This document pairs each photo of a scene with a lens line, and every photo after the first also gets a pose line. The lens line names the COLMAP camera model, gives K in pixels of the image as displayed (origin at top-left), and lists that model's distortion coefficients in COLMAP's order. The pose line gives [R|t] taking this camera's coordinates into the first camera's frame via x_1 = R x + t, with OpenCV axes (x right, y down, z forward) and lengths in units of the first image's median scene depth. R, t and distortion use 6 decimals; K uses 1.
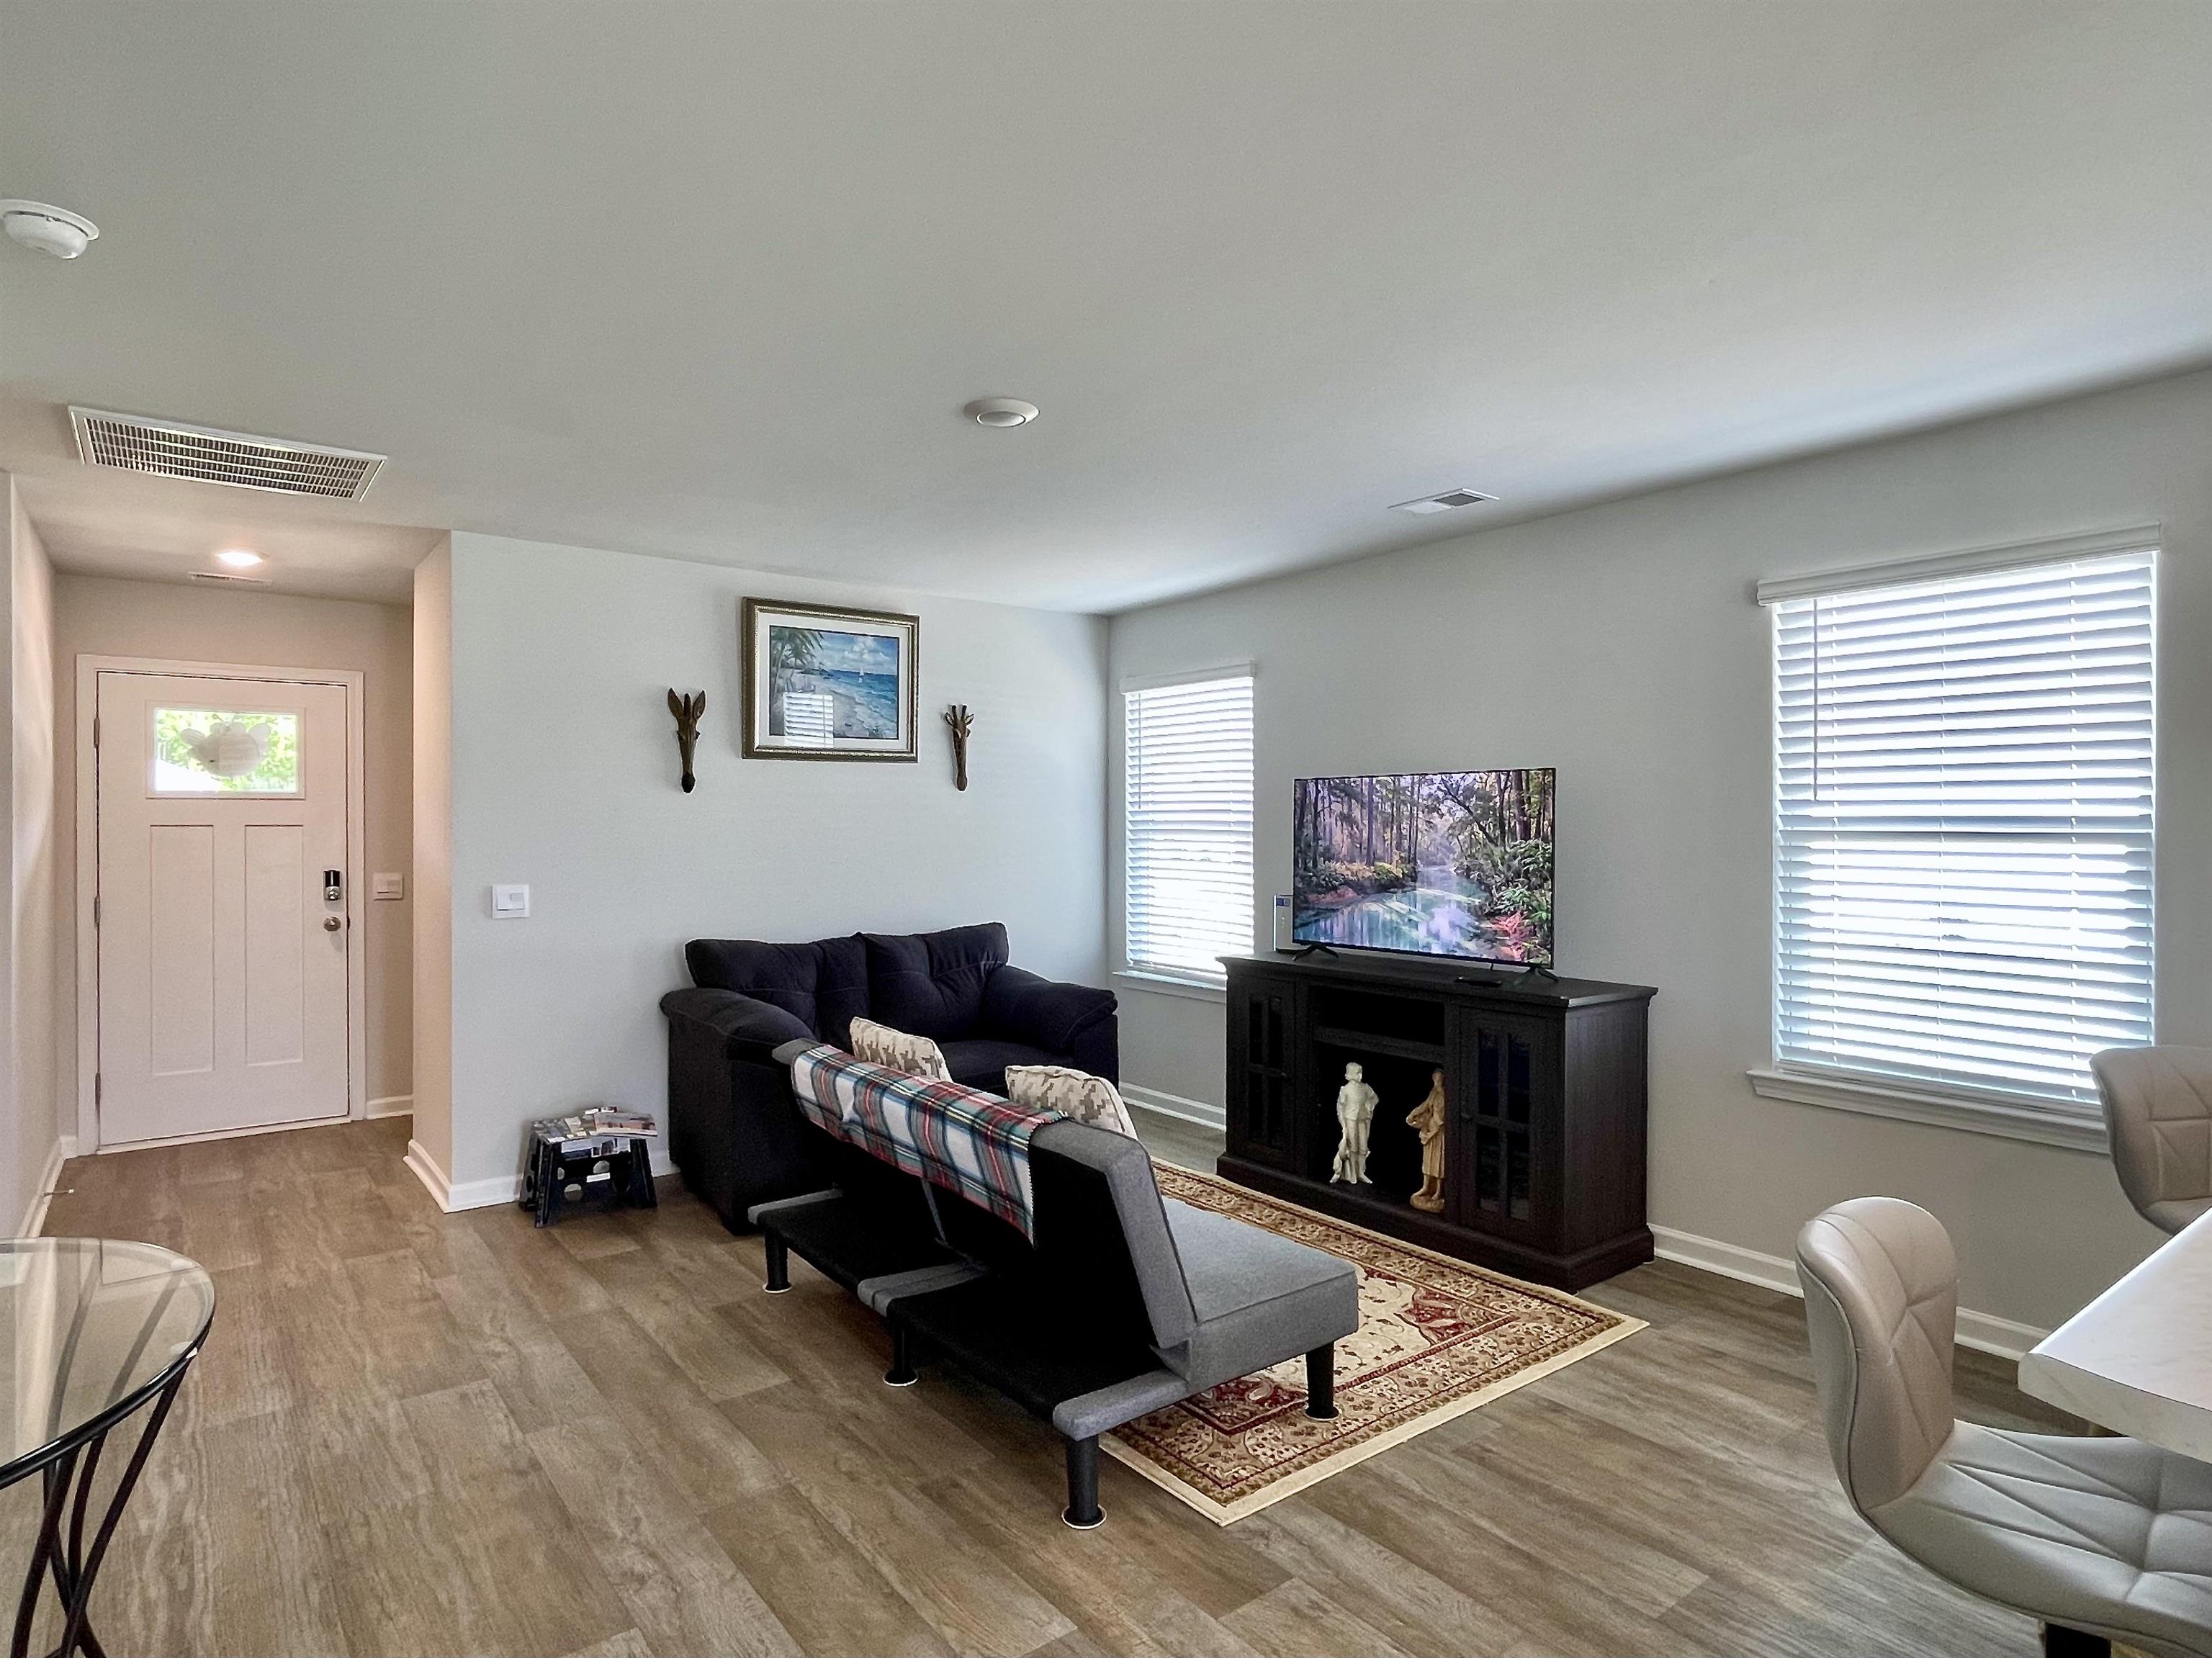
lens RADIAL K [[1204.7, 0, 1106.0], [0, 1204.7, 815.4], [0, 0, 1]] dist [0.005660, -0.001083]
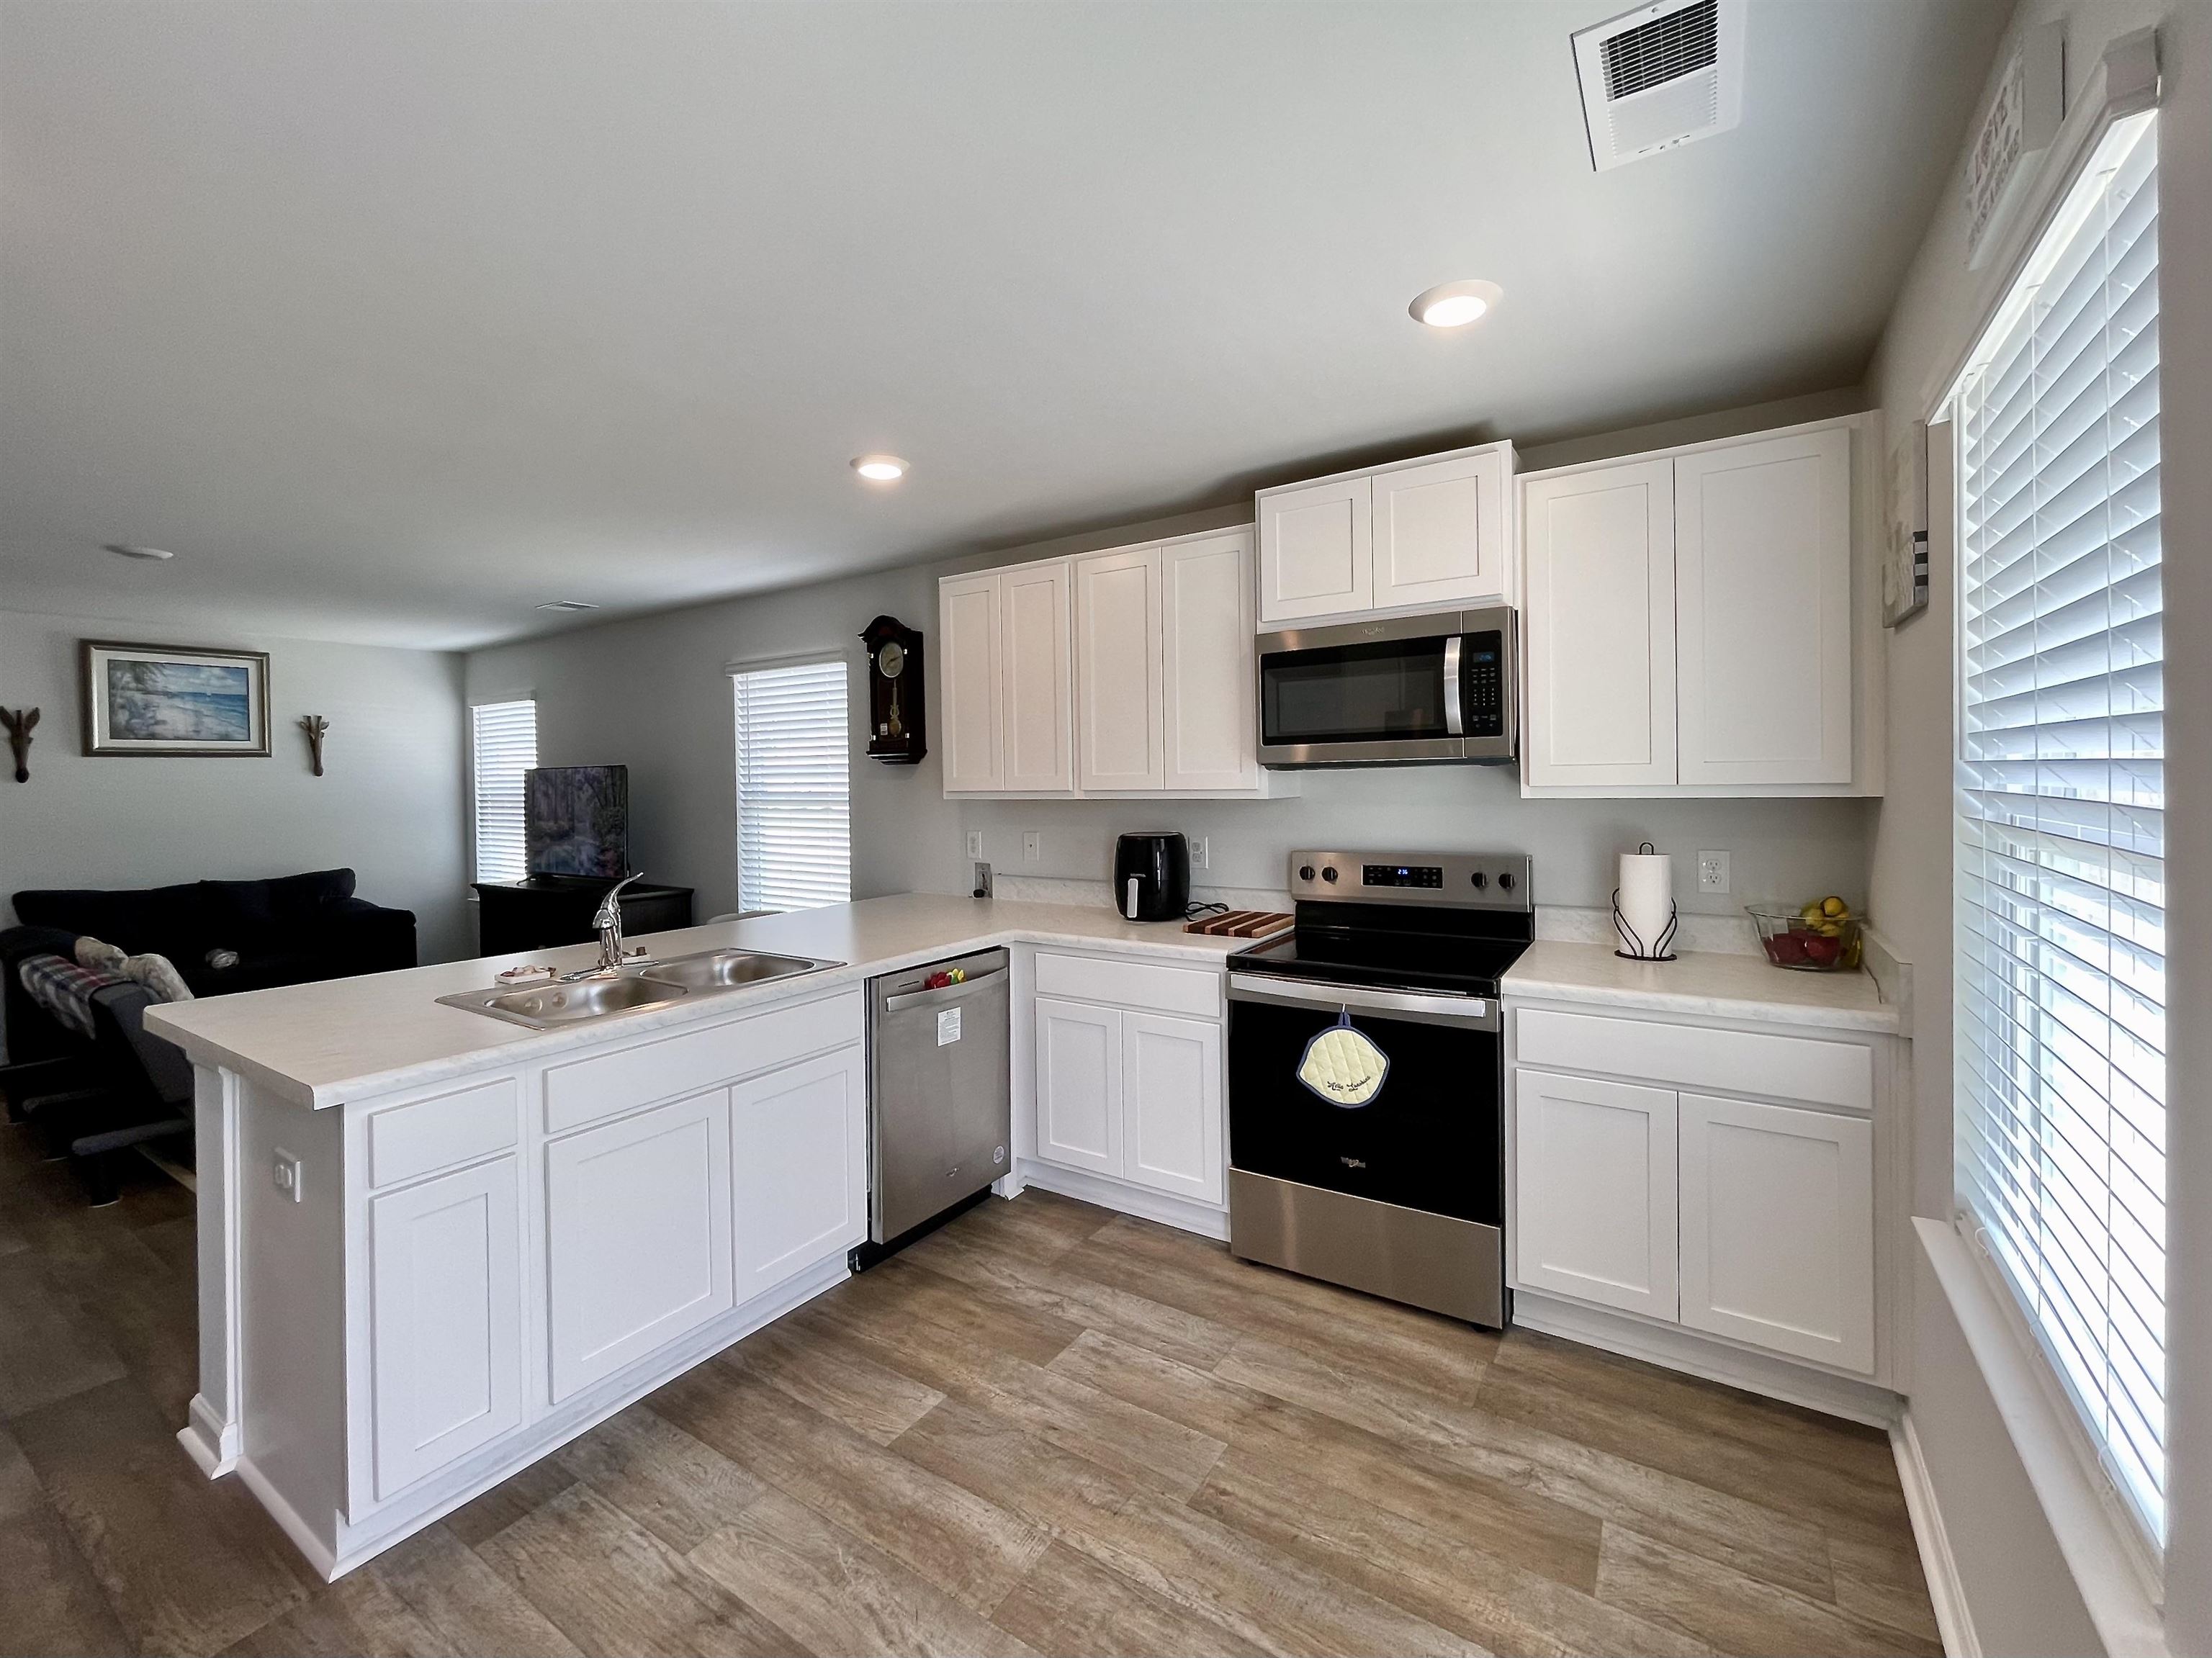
lens RADIAL K [[935.7, 0, 1106.6], [0, 935.7, 795.6], [0, 0, 1]] dist [-0.002368, -0.000037]
pose [[0.945994, -0.016961, 0.323740, 0.524216], [0.010820, 0.999726, 0.020758, -0.014310], [-0.324003, -0.016134, 0.945918, -0.439574]]
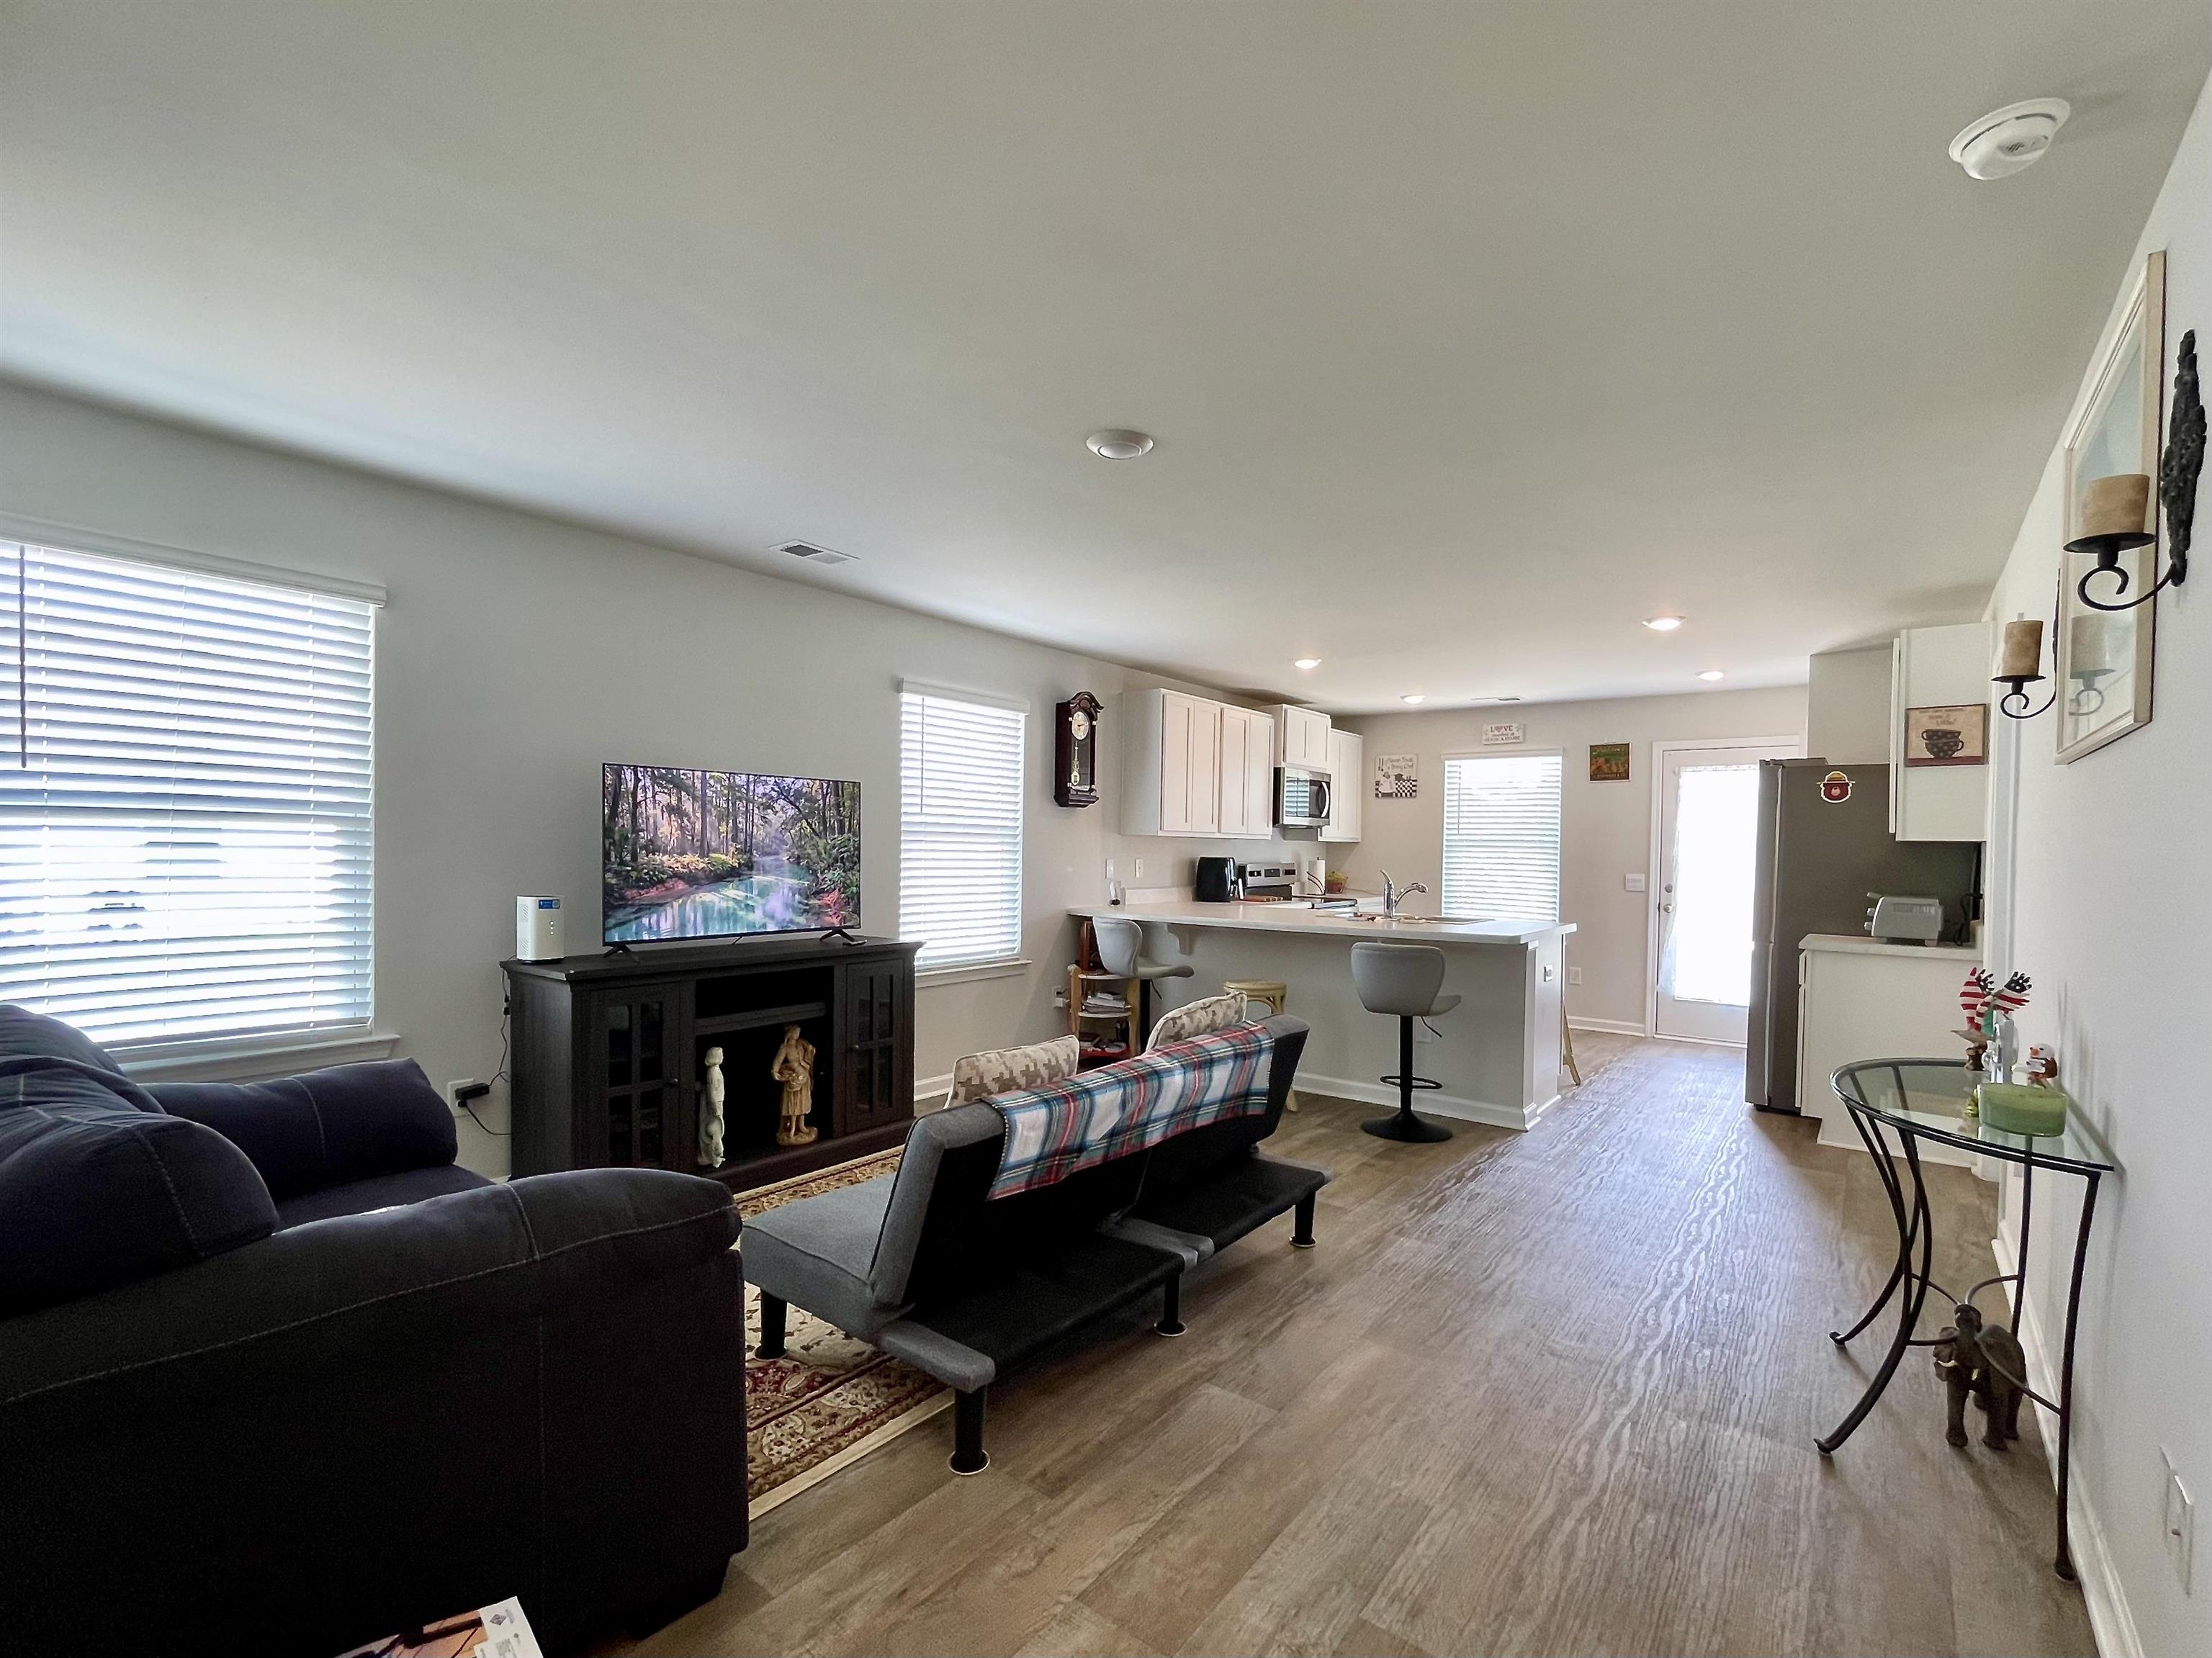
lens RADIAL K [[982.9, 0, 1087.5], [0, 982.9, 876.2], [0, 0, 1]] dist [-0.018744, 0.000261]
pose [[-0.229377, -0.029576, 0.972888, -0.689412], [-0.020306, 0.999466, 0.025597, 0.030228], [-0.973126, -0.013884, -0.229855, 0.890092]]
